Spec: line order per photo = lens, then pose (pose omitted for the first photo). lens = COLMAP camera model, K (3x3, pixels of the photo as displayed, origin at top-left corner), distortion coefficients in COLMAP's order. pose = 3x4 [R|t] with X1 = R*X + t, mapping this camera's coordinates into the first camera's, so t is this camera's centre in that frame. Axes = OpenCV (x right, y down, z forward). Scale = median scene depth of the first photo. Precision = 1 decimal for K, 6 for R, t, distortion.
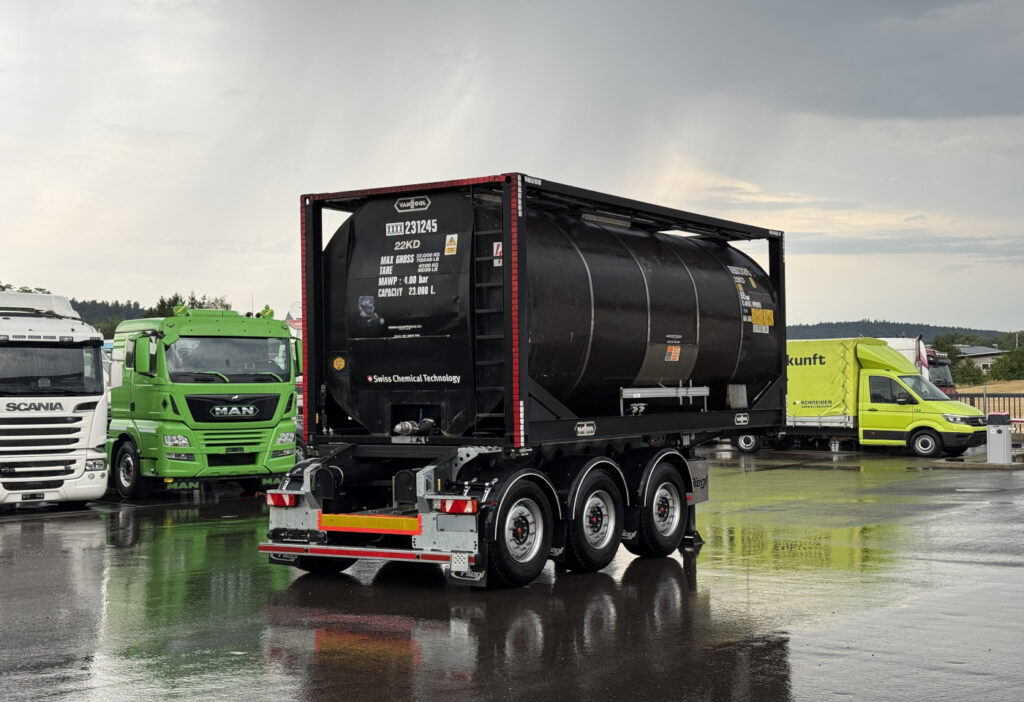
lens RADIAL K [[1434.3, 0, 512.0], [0, 1434.3, 351.0], [0, 0, 1]] dist [0.156482, -0.056711]
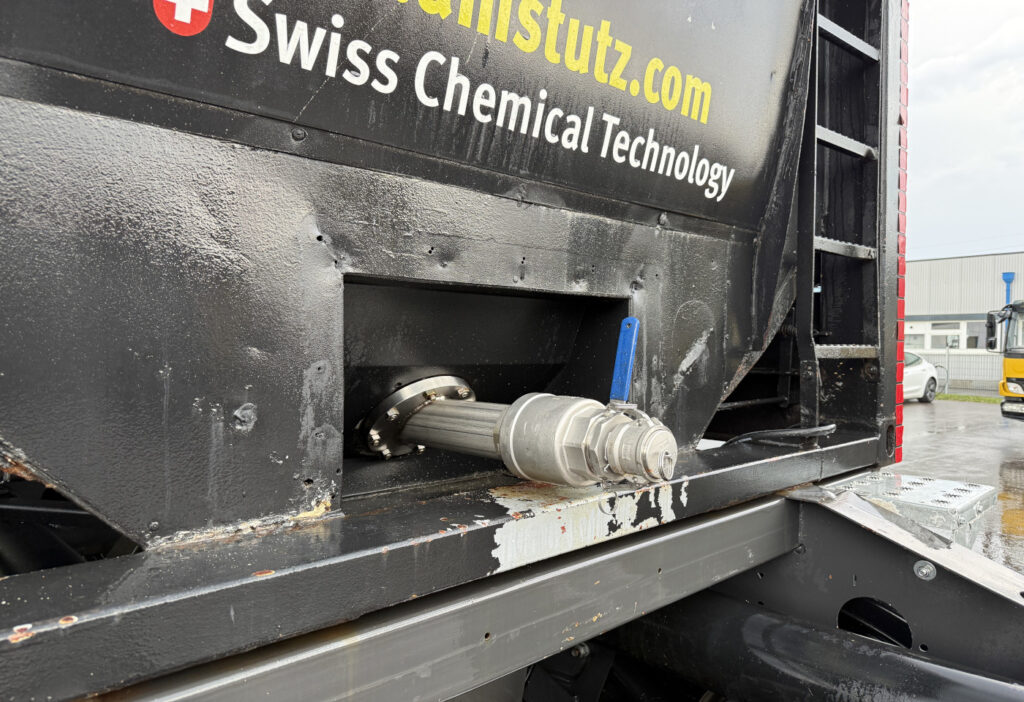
lens RADIAL K [[713.1, 0, 512.3], [0, 713.1, 368.0], [0, 0, 1]] dist [-0.000471, -0.000373]
pose [[0.228730, -0.018097, 0.973322, -0.145192], [-0.028714, 0.999267, 0.025327, 0.044287], [-0.973066, -0.033741, 0.228042, 0.986003]]
